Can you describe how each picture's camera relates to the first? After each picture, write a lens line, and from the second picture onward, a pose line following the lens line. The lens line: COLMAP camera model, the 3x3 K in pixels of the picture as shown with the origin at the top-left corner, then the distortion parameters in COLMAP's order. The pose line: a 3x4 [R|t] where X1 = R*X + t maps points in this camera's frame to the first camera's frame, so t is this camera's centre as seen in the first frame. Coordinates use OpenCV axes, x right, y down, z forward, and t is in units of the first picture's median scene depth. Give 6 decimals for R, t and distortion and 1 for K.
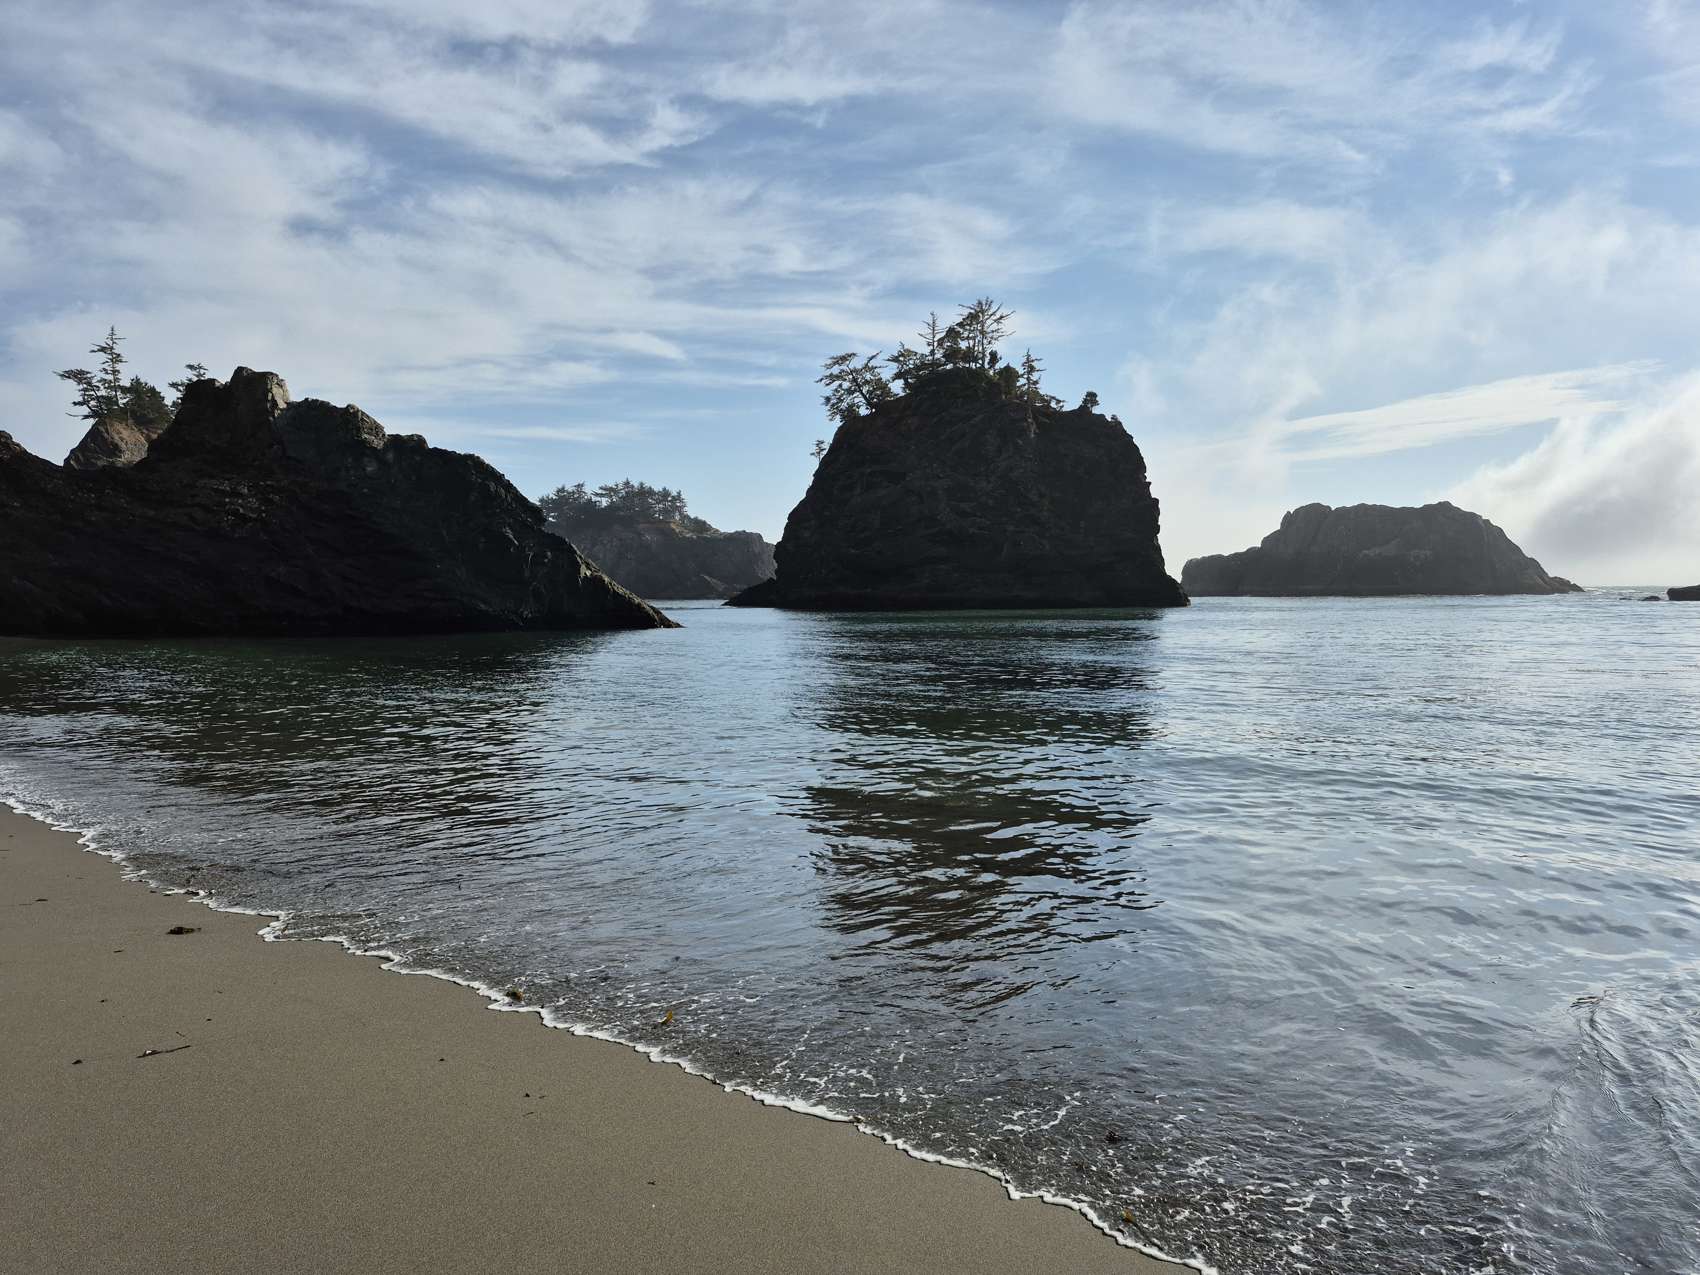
lens RADIAL K [[1163.0, 0, 851.2], [0, 1163.0, 642.3], [0, 0, 1]] dist [0.140140, -0.197493]
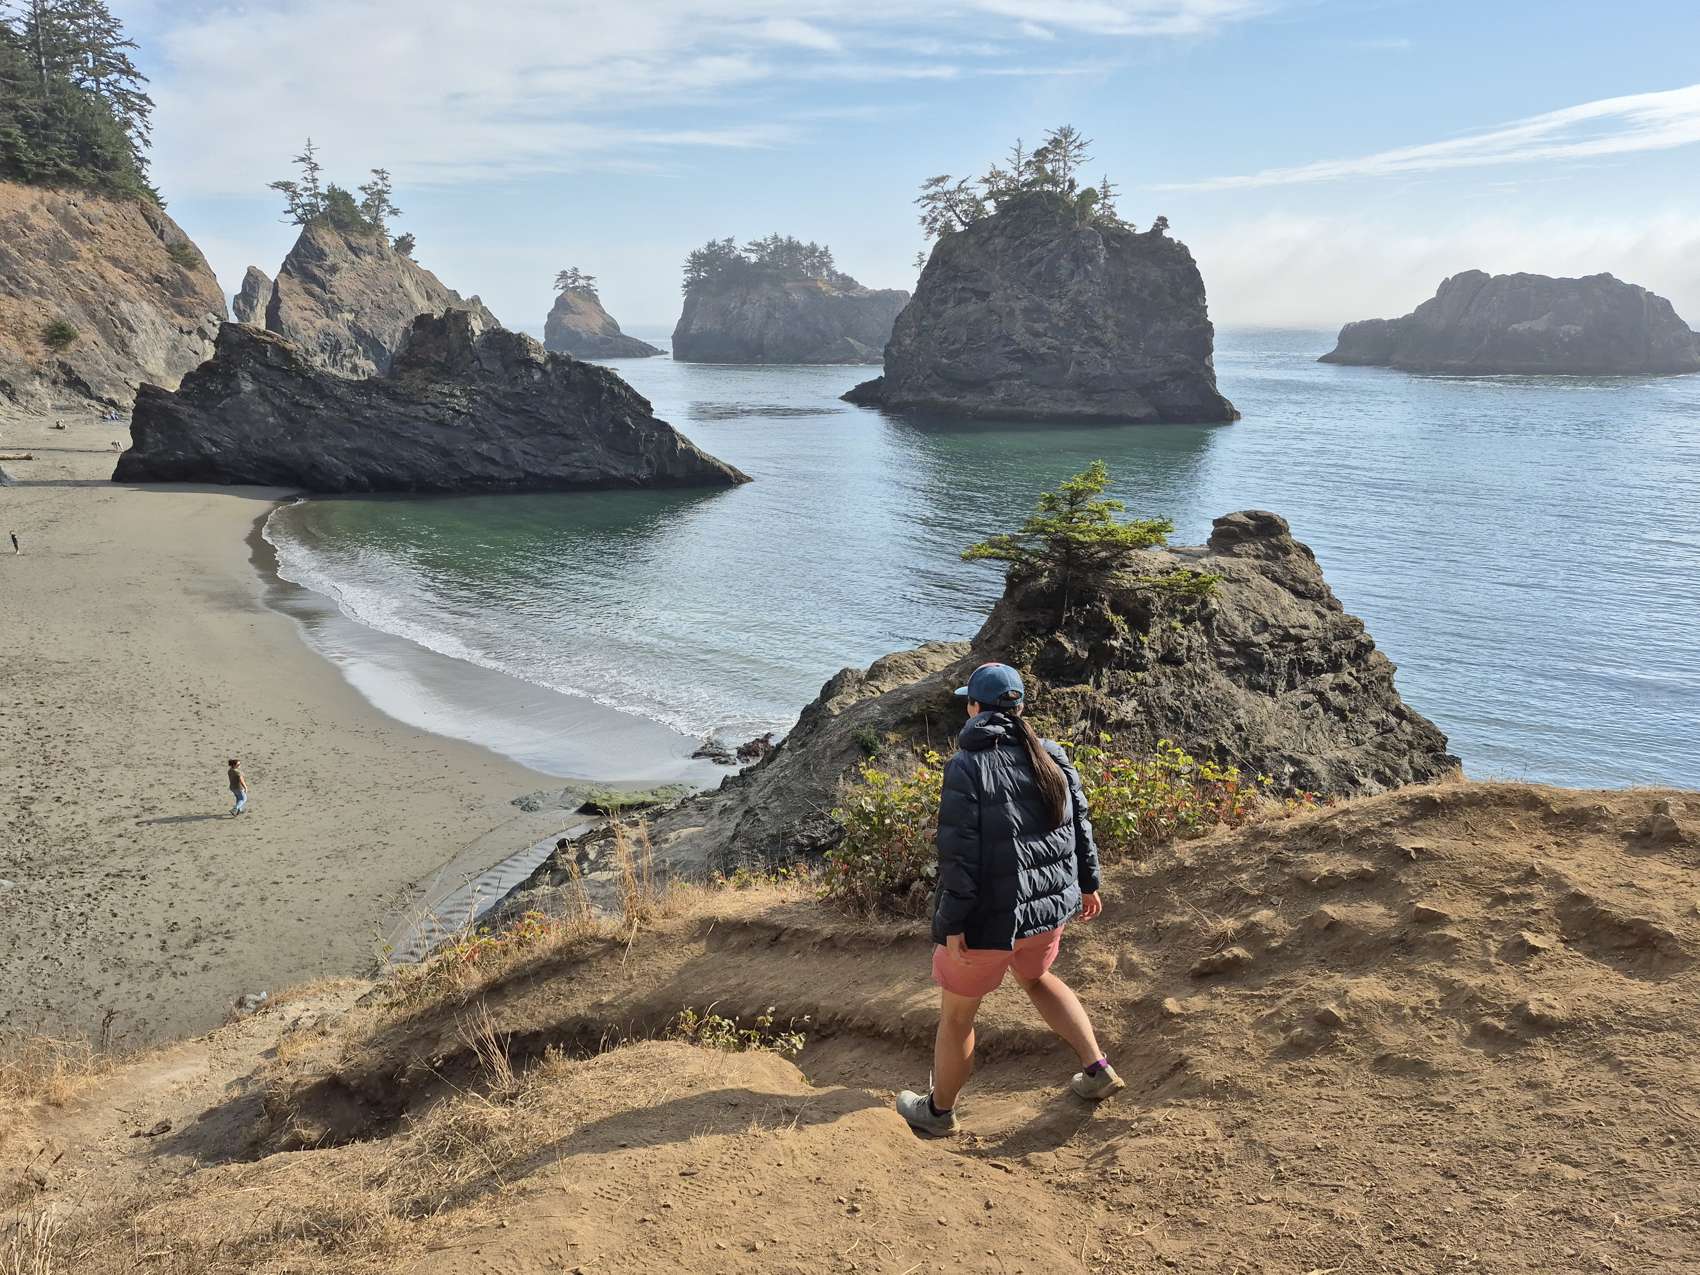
lens RADIAL K [[1231.8, 0, 859.7], [0, 1231.8, 632.0], [0, 0, 1]] dist [0.084324, -0.087509]
pose [[0.990291, 0.036152, -0.134224, 0.093025], [-0.008129, 0.978999, 0.203705, -0.067345], [0.138769, -0.200636, 0.969788, -0.222684]]
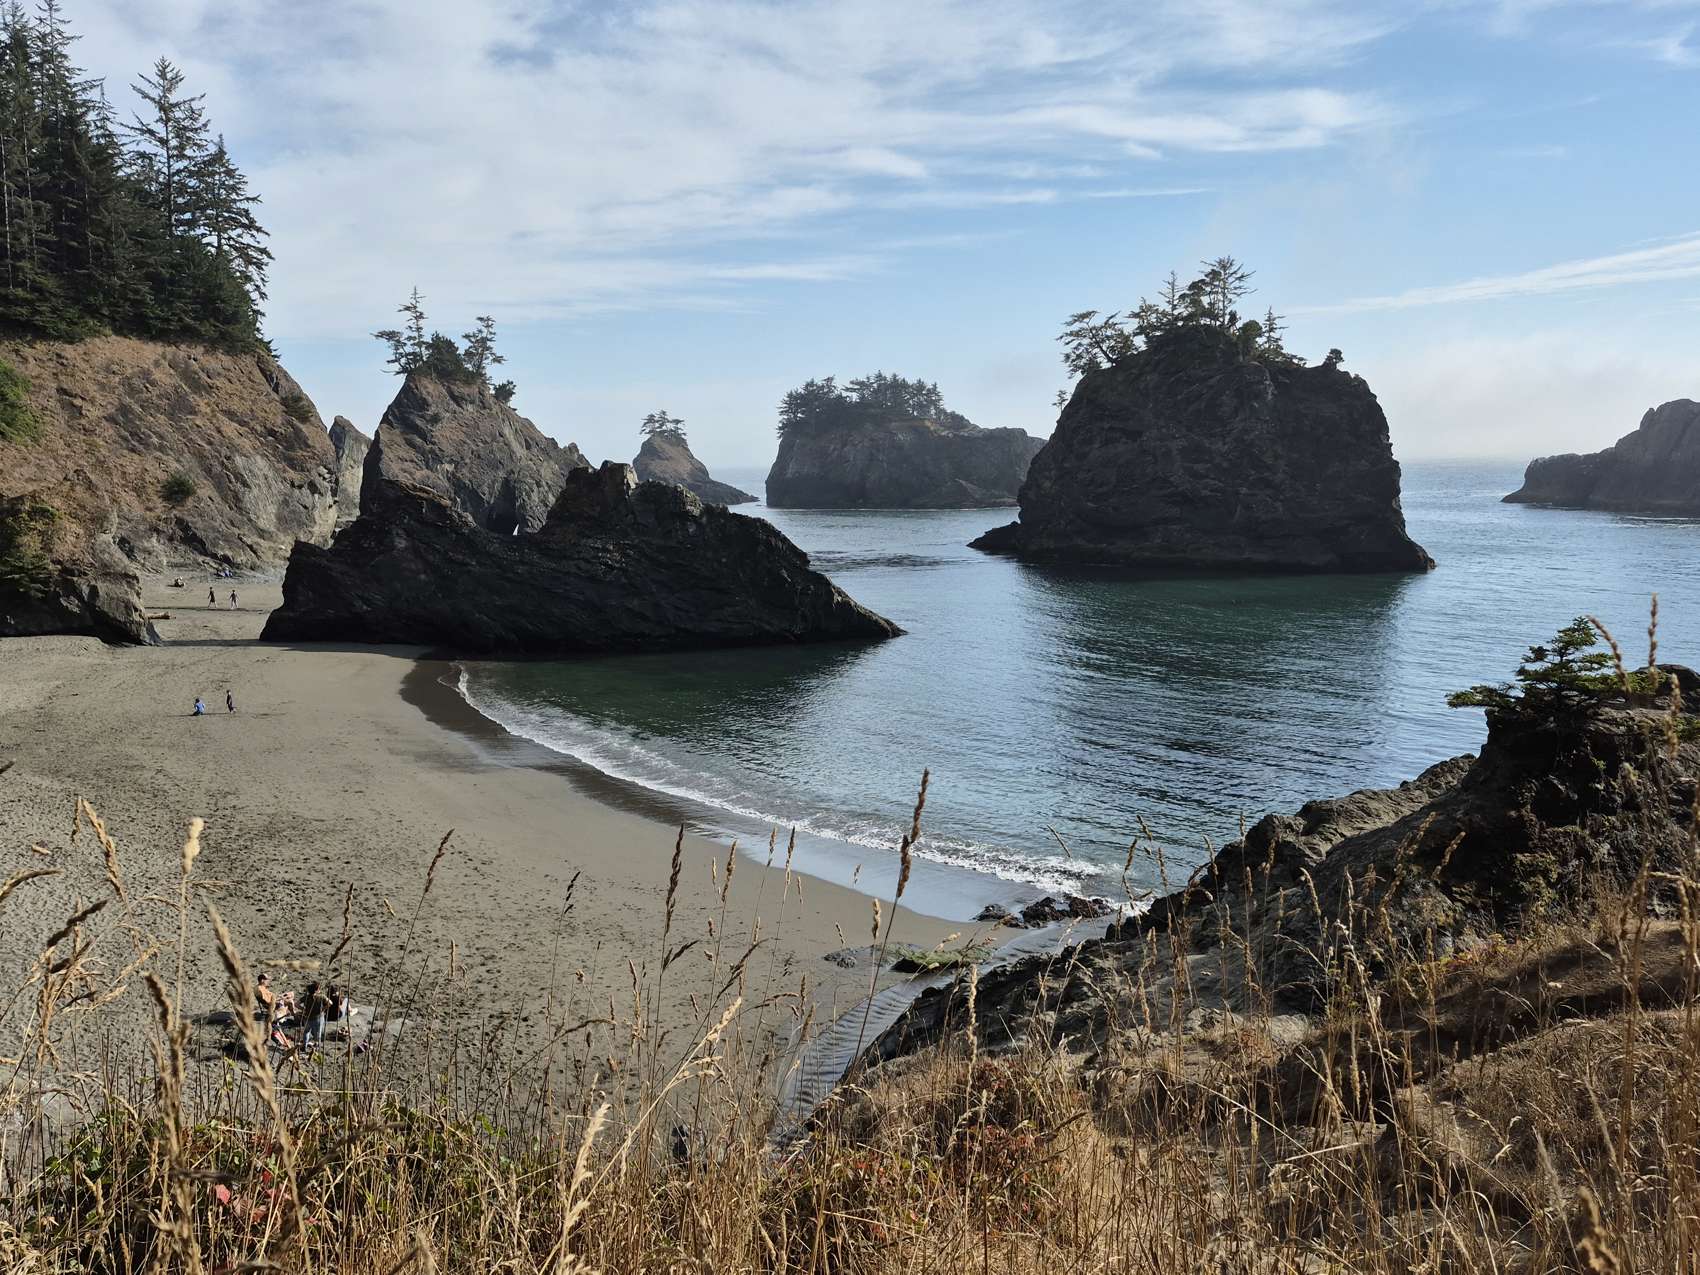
lens RADIAL K [[1394.1, 0, 848.5], [0, 1394.1, 633.6], [0, 0, 1]] dist [0.156277, -0.252213]
pose [[0.977324, 0.016724, -0.211086, 0.057710], [0.000645, 0.996636, 0.081951, -0.069890], [0.211747, -0.080229, 0.974026, -0.260929]]
